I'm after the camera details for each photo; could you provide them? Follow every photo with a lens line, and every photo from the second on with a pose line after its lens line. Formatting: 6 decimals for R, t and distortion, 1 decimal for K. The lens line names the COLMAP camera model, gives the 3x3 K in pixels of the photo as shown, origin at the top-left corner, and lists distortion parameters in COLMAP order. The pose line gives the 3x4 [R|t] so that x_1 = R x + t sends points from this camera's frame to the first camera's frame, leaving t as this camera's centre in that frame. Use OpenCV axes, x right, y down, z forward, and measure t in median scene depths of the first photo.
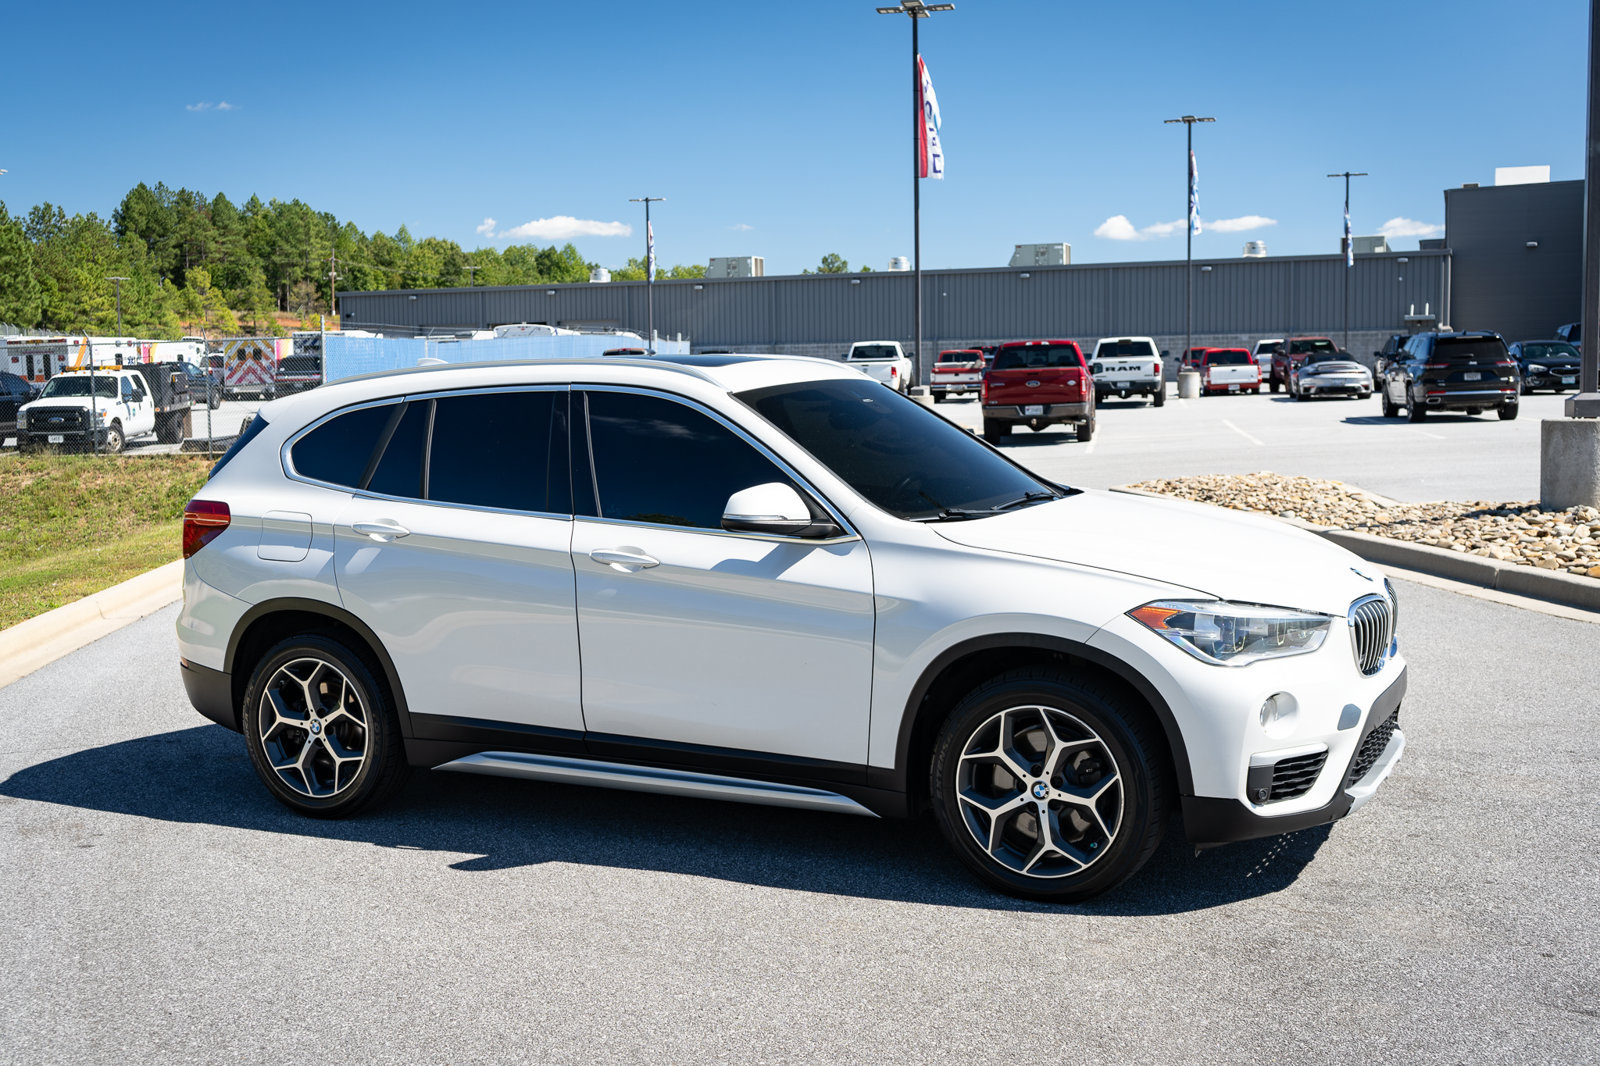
lens RADIAL K [[1777.5, 0, 857.8], [0, 1777.5, 559.7], [0, 0, 1]] dist [0.000602, 0.004864]
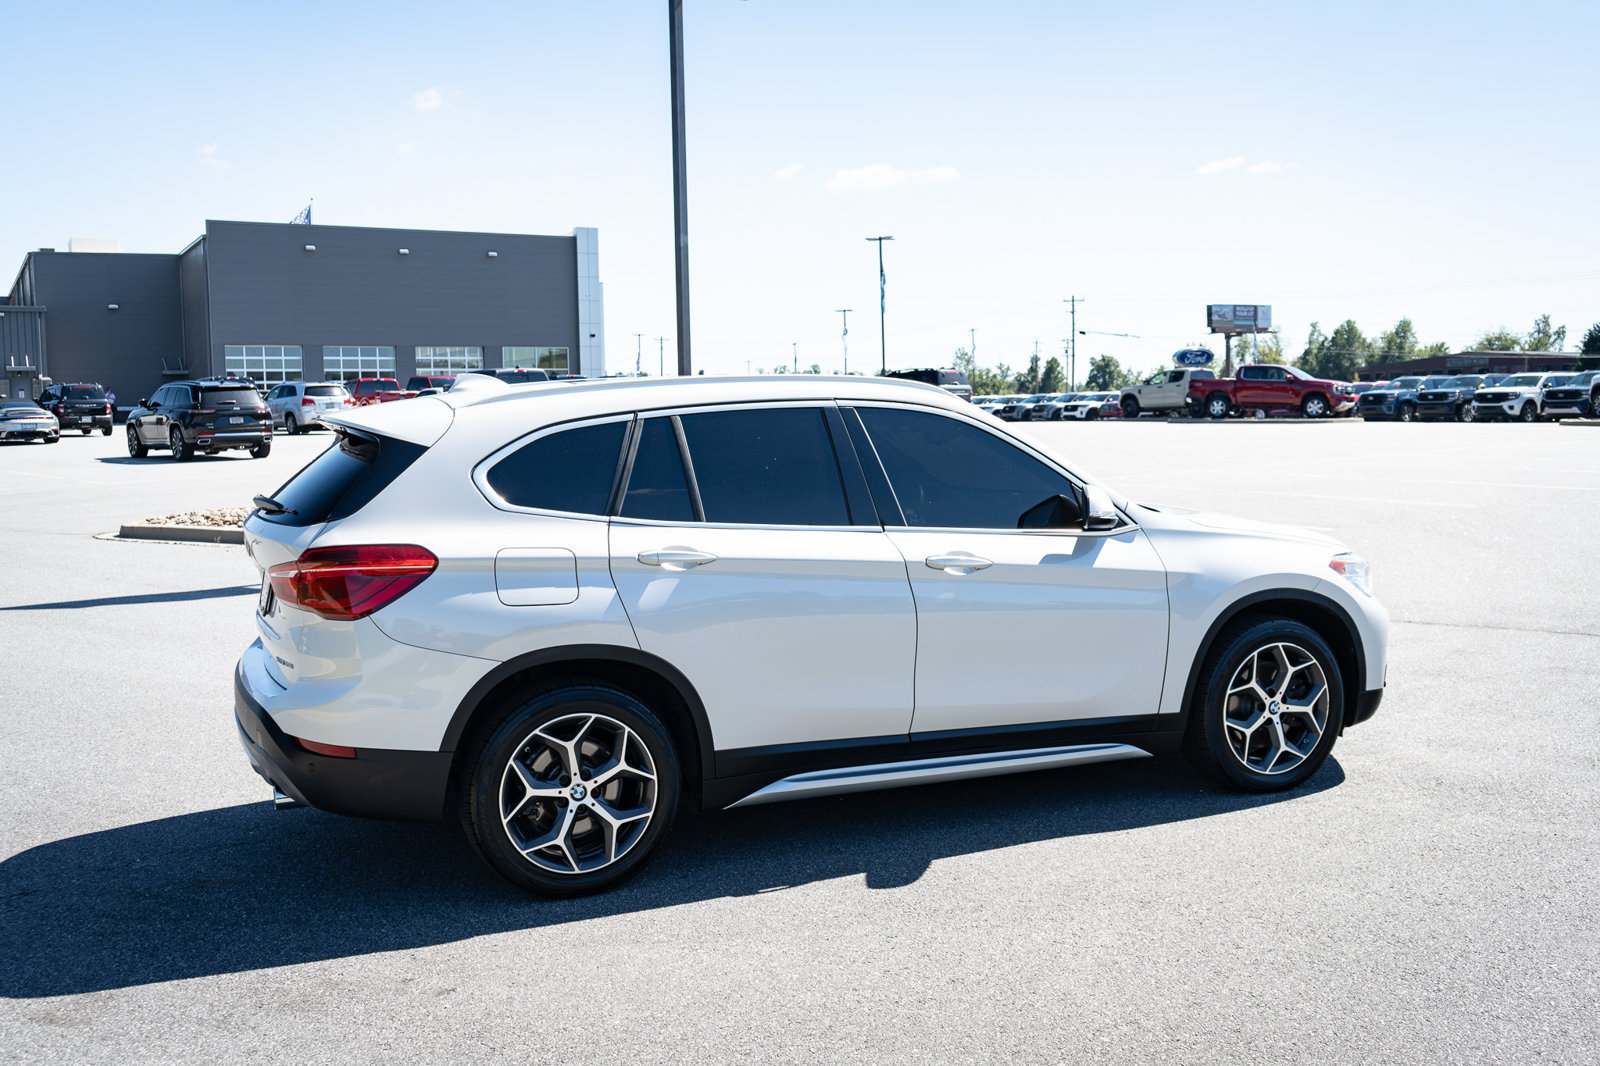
lens RADIAL K [[1503.3, 0, 859.1], [0, 1503.3, 539.0], [0, 0, 1]] dist [0.000336, 0.008360]
pose [[0.643560, -0.060199, 0.763024, -0.794487], [0.080864, 0.996671, 0.010430, -0.026743], [-0.761112, 0.054989, 0.646286, 0.426875]]
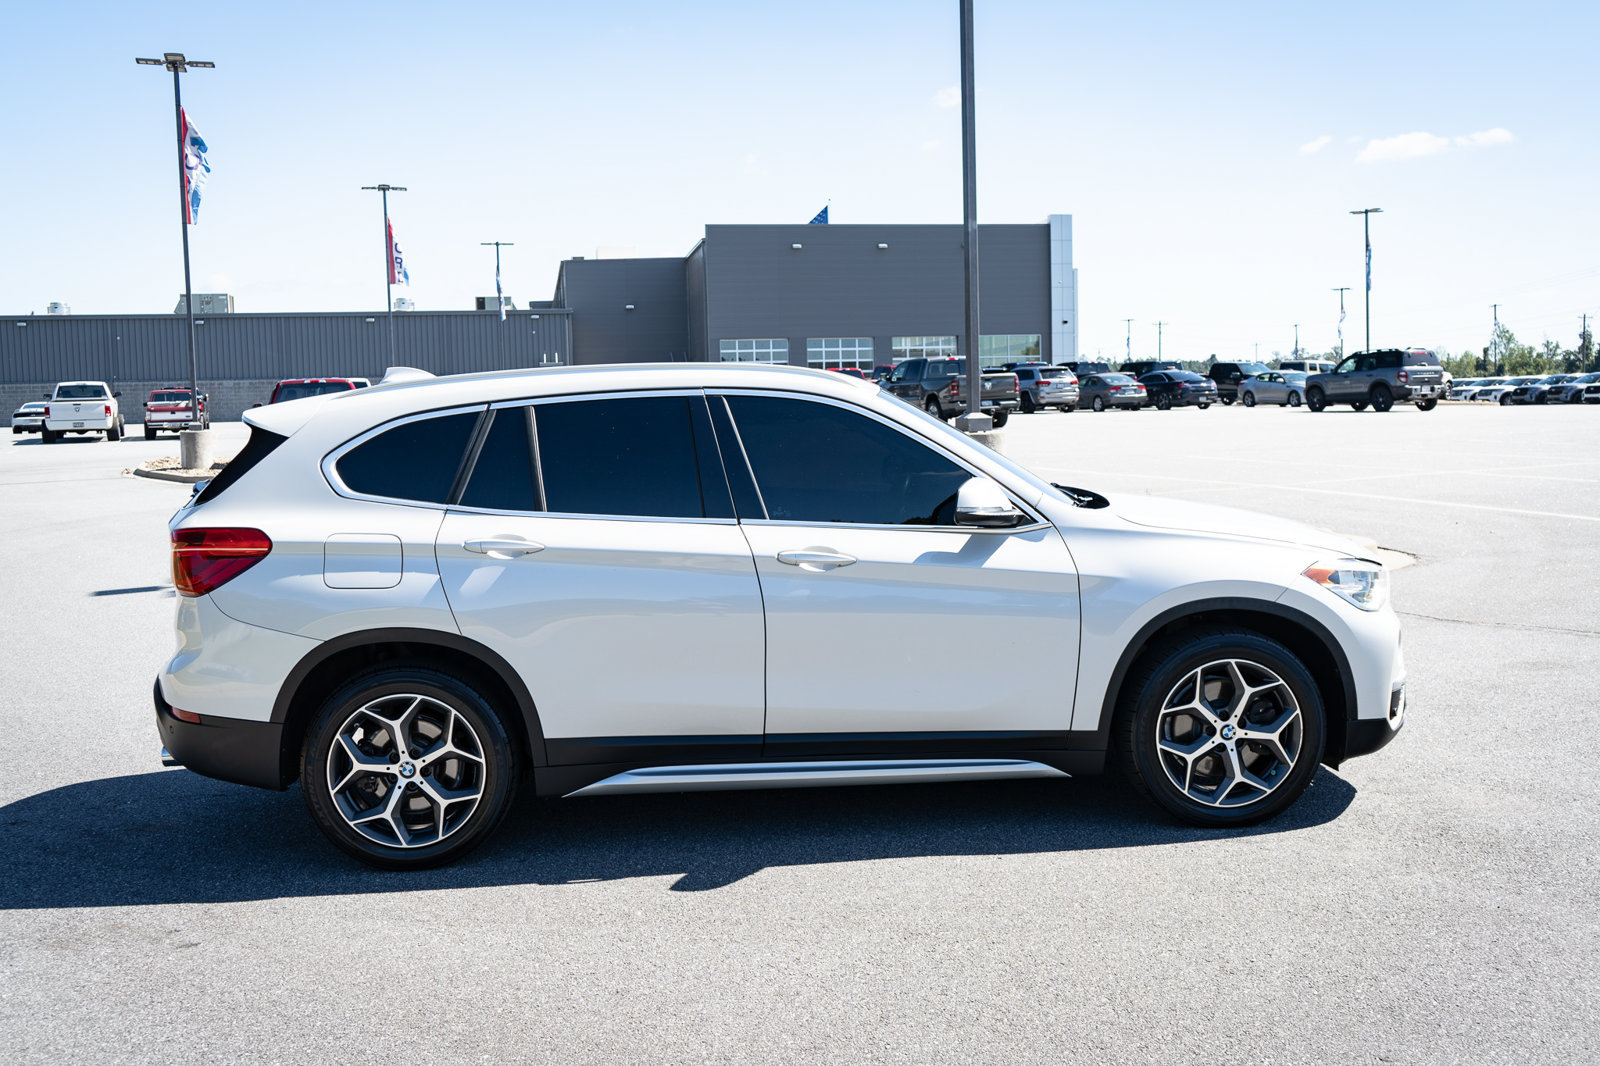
lens RADIAL K [[1503.3, 0, 859.1], [0, 1503.3, 539.0], [0, 0, 1]] dist [0.000336, 0.008360]
pose [[0.858260, -0.050195, 0.510754, -0.507897], [0.060818, 0.998140, -0.004103, -0.006105], [-0.509598, 0.034584, 0.859717, 0.229514]]
